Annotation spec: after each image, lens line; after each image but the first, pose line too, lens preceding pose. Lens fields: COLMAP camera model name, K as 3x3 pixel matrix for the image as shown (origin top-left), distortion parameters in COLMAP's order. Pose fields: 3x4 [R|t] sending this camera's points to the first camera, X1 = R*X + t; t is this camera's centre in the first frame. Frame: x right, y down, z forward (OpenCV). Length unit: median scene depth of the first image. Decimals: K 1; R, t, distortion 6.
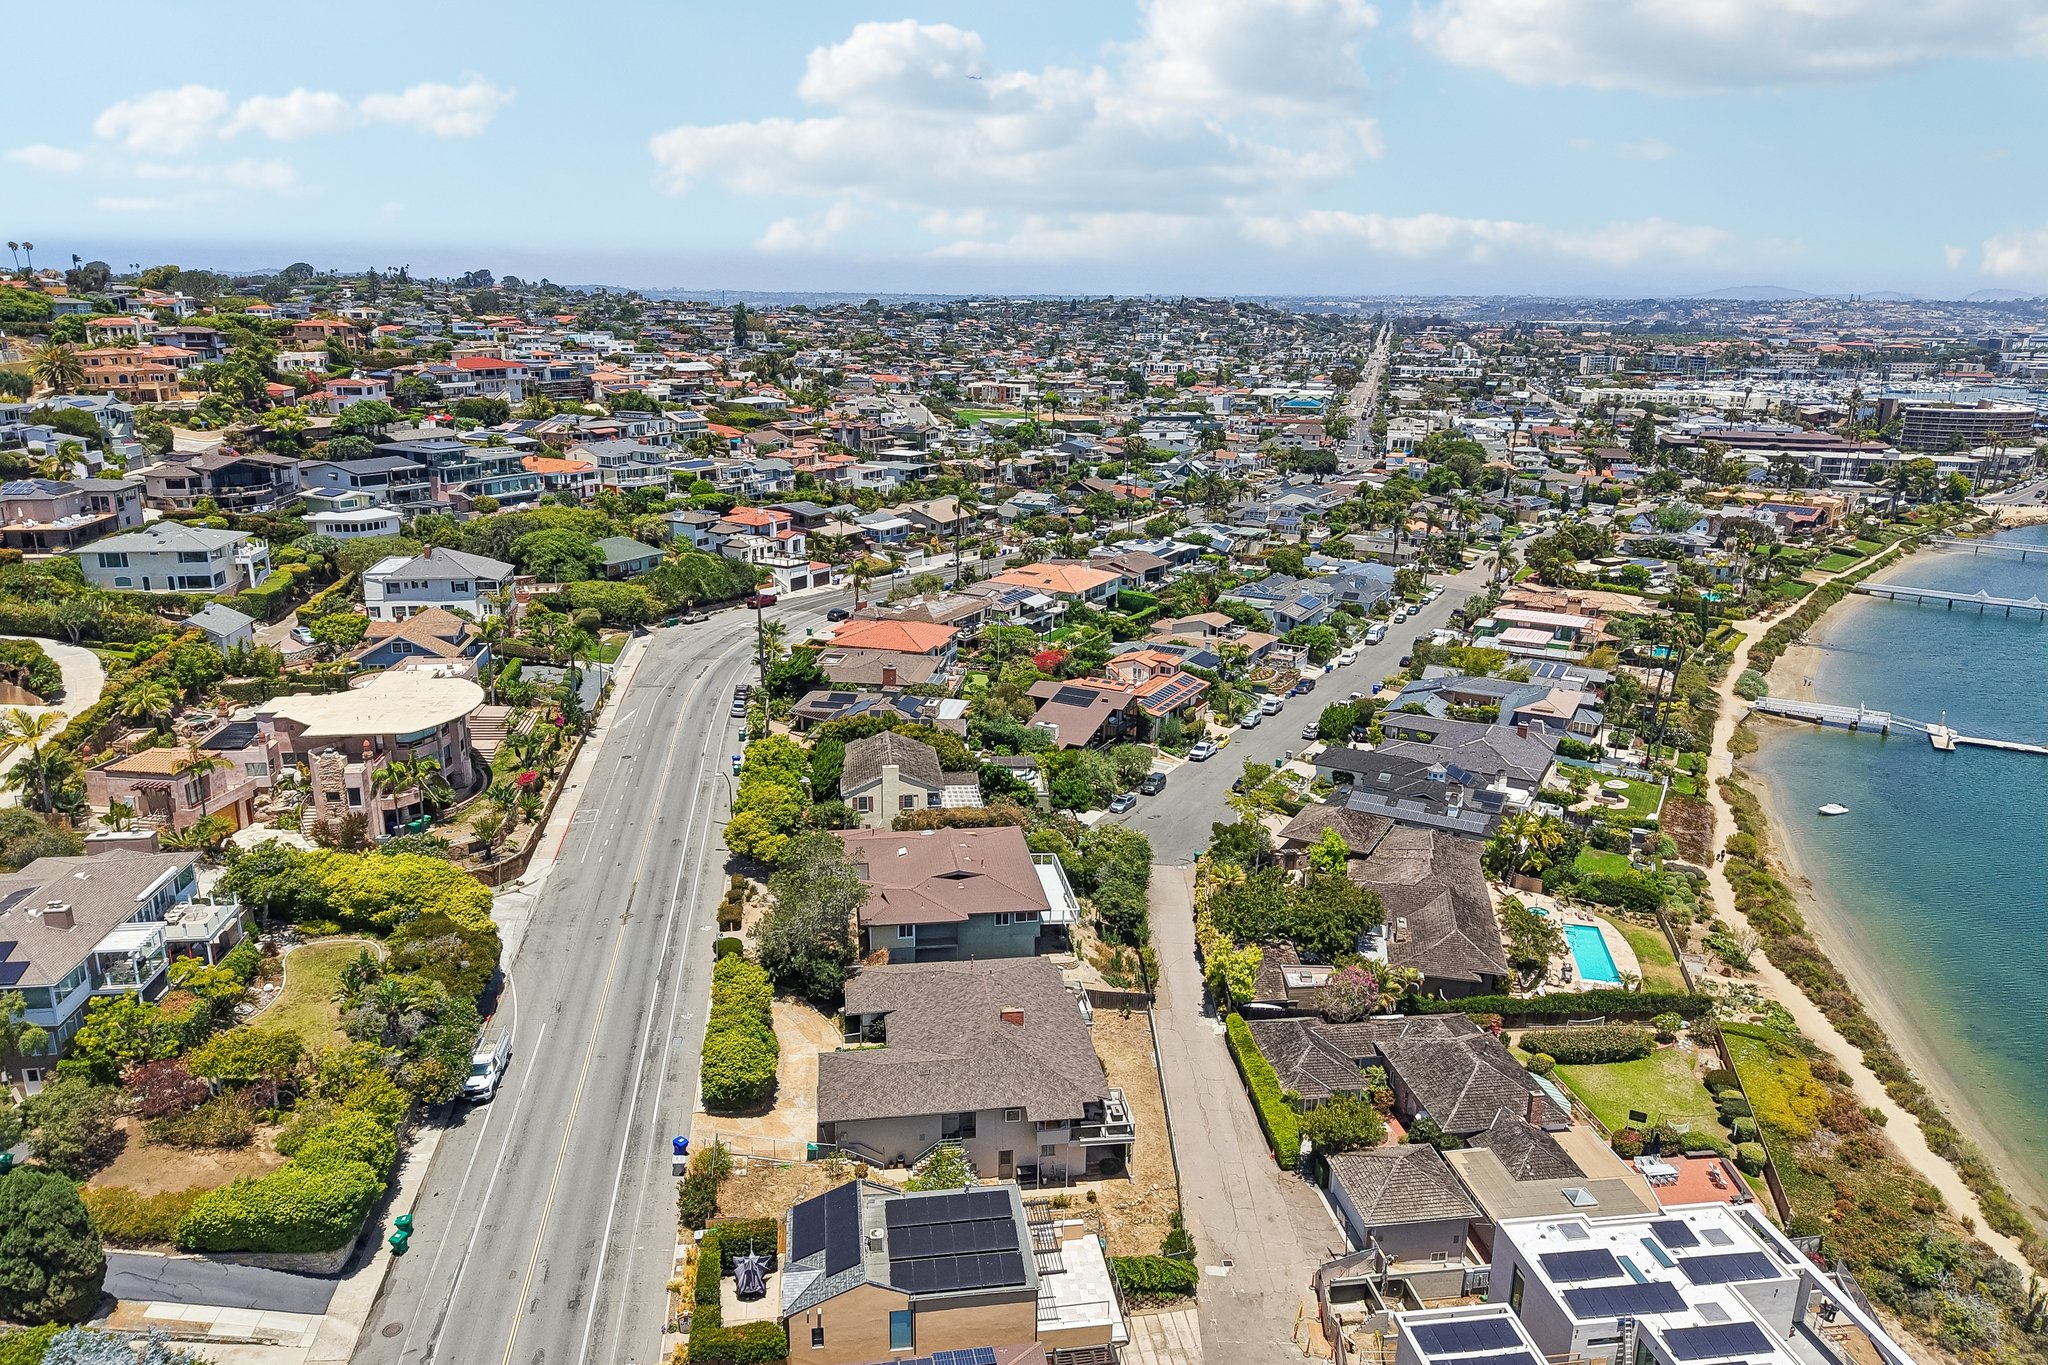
lens RADIAL K [[1372.0, 0, 1020.3], [0, 1372.0, 680.7], [0, 0, 1]] dist [0.058528, -0.073437]
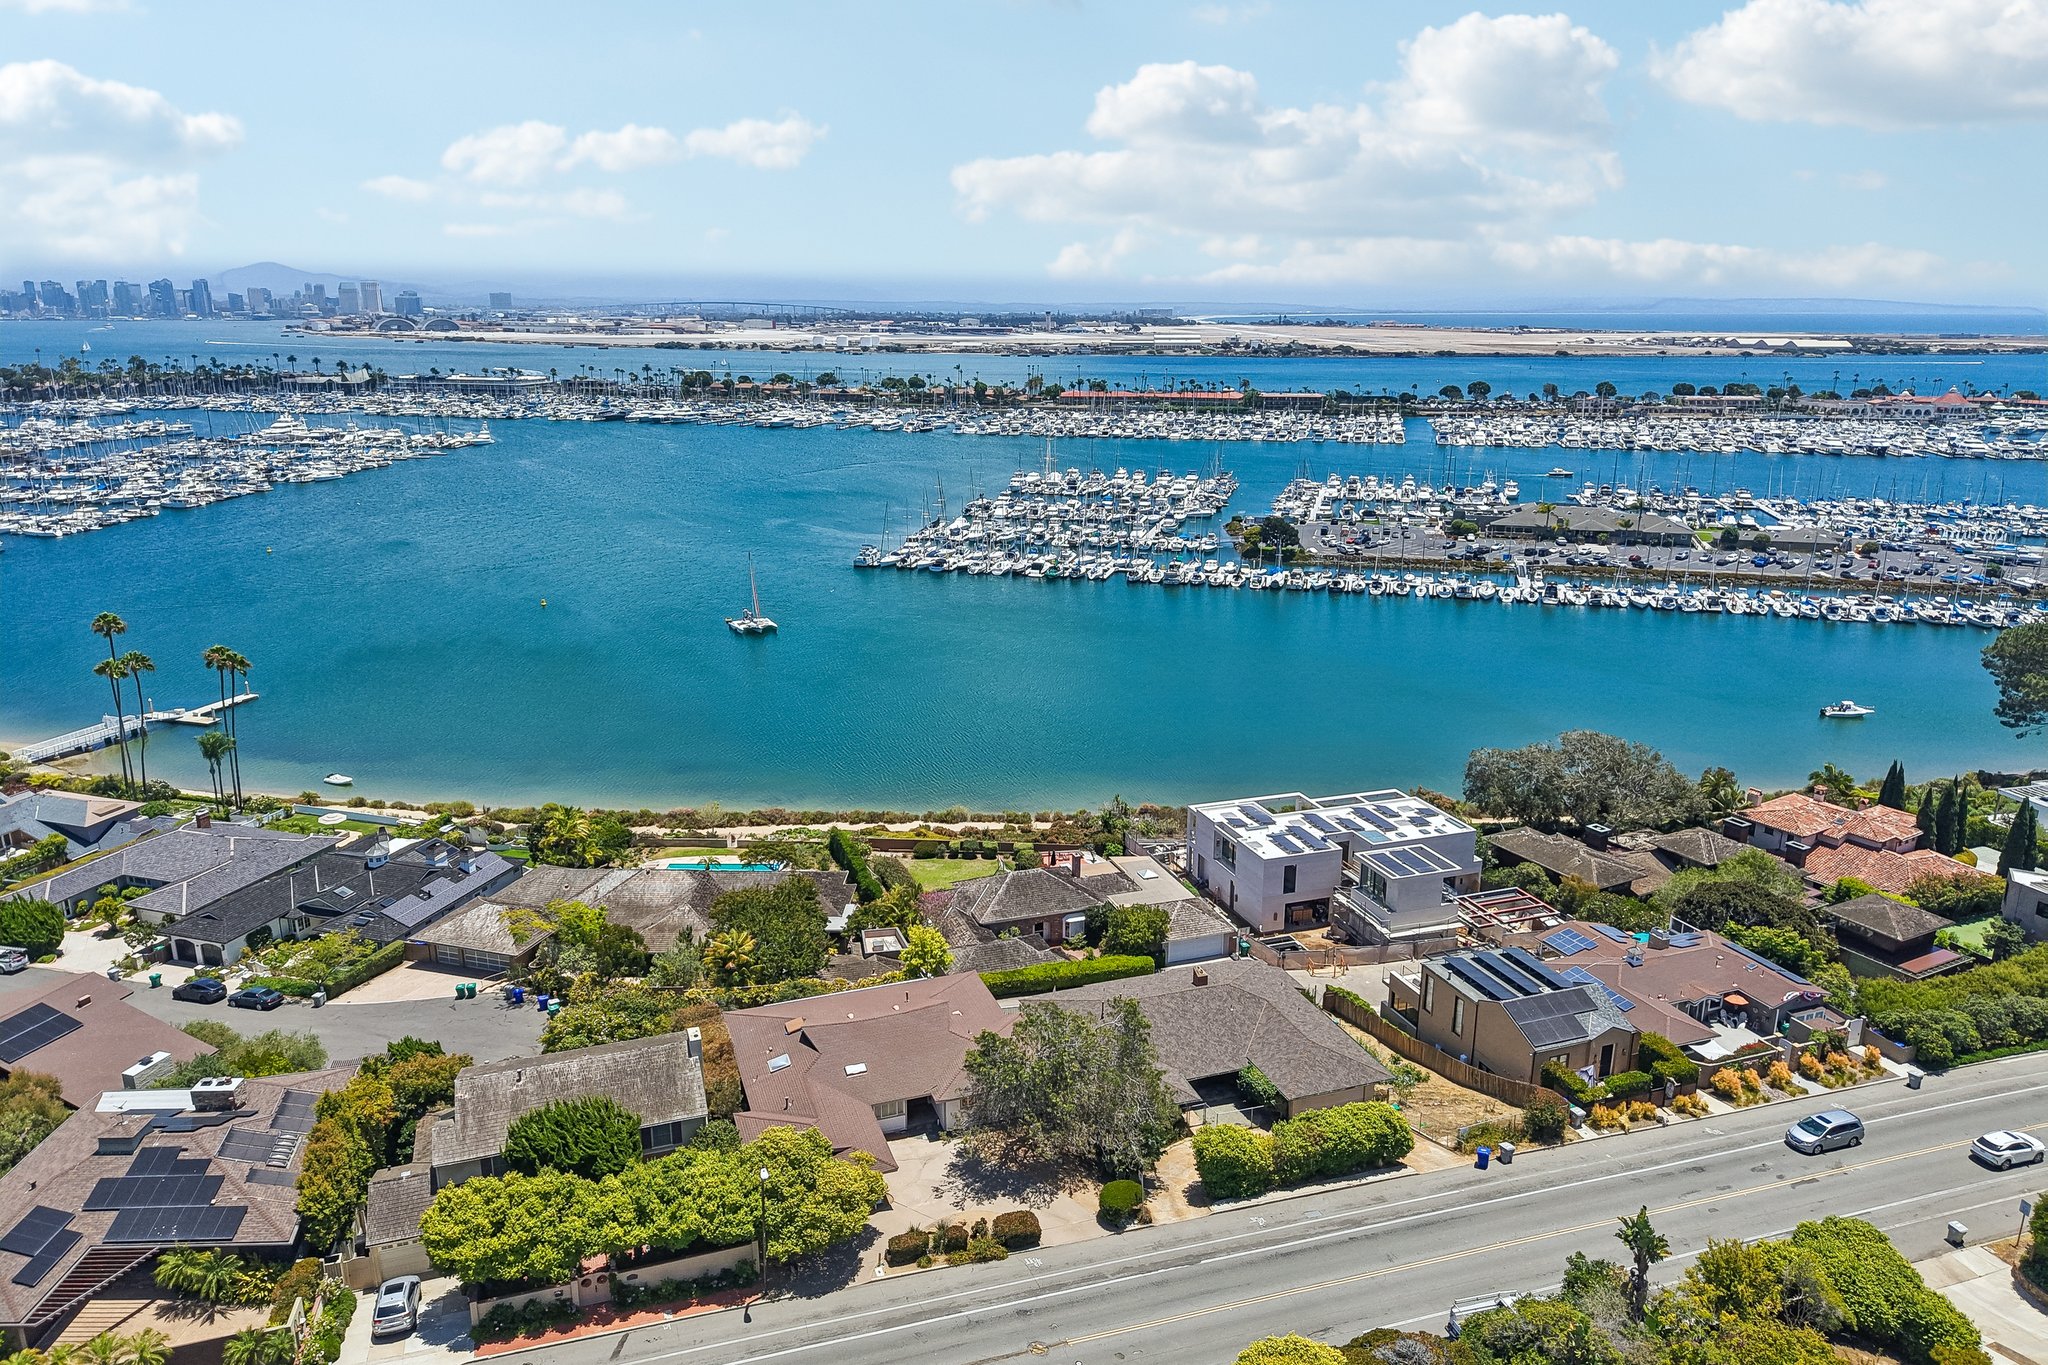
lens RADIAL K [[1365.1, 0, 1020.7], [0, 1365.1, 689.0], [0, 0, 1]] dist [0.029986, -0.031917]
pose [[-0.197737, -0.276493, 0.940453, -0.524664], [0.254263, 0.912093, 0.321615, -0.192283], [-0.946705, 0.302718, -0.110053, 0.683600]]
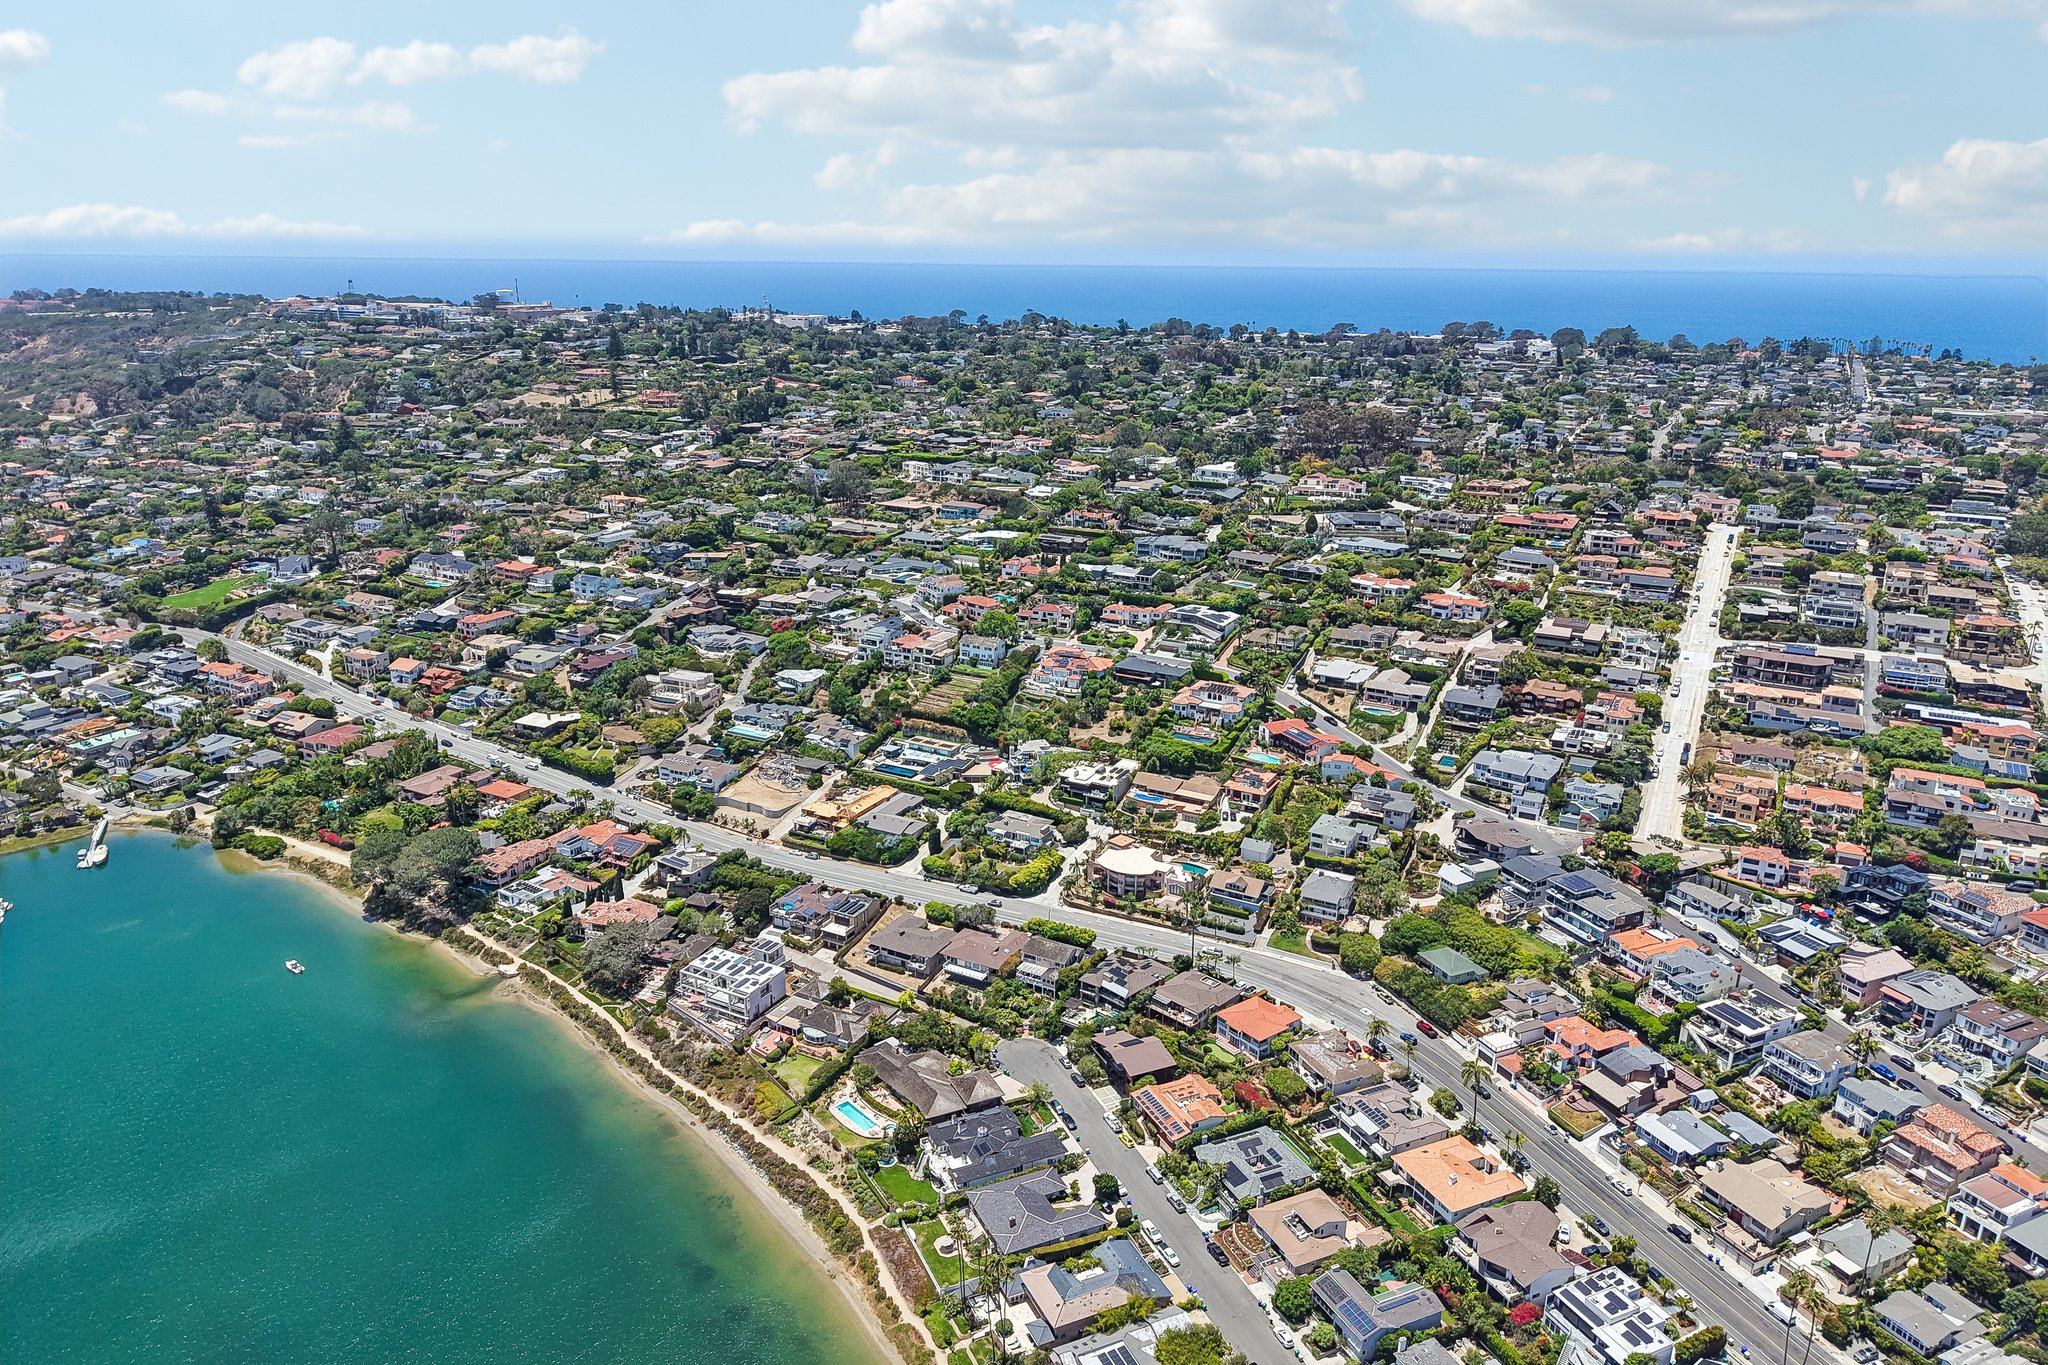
lens RADIAL K [[1363.8, 0, 1016.1], [0, 1363.8, 688.4], [0, 0, 1]] dist [0.129221, -0.248105]
pose [[-0.614460, 0.236189, -0.752764, 1.502790], [-0.215419, 0.867653, 0.448077, -1.275929], [0.758969, 0.437485, -0.482258, 1.646213]]
